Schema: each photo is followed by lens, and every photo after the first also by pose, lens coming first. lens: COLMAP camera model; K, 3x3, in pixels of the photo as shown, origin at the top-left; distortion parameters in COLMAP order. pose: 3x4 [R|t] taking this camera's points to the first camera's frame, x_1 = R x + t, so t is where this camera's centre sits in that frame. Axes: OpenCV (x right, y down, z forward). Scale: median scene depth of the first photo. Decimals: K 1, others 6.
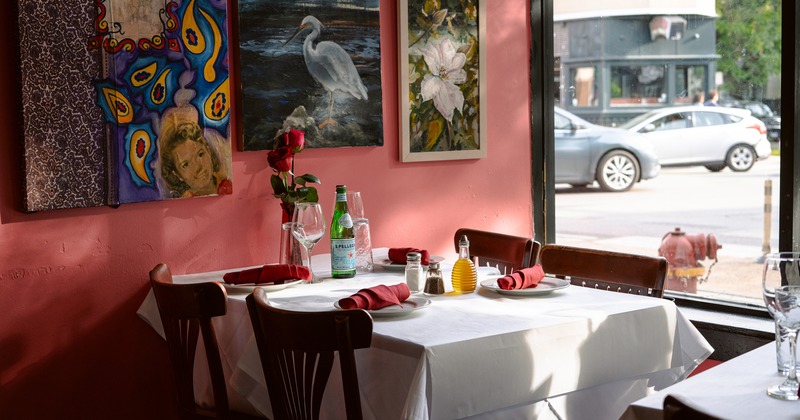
lens RADIAL K [[1202.3, 0, 400.0], [0, 1202.3, 210.0], [0, 0, 1]] dist [-0.018364, 0.000013]
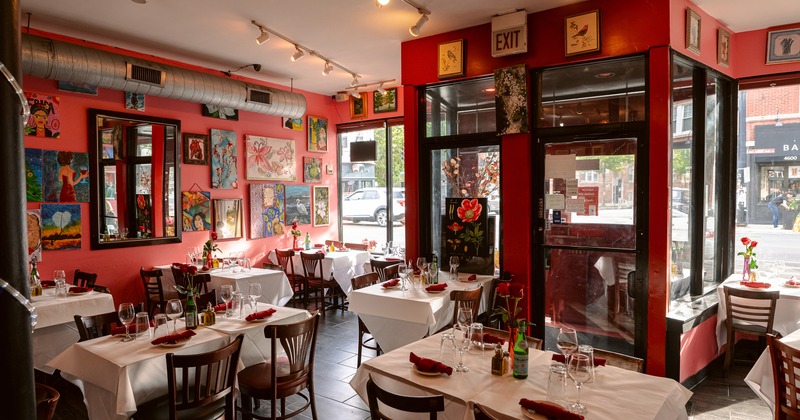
lens RADIAL K [[474.6, 0, 400.0], [0, 474.6, 210.0], [0, 0, 1]] dist [-0.025878, -0.002610]
pose [[0.952708, -0.002390, 0.303878, -0.274579], [0.016390, 0.998918, -0.043529, -0.019966], [-0.303445, 0.046452, 0.951716, -1.048484]]
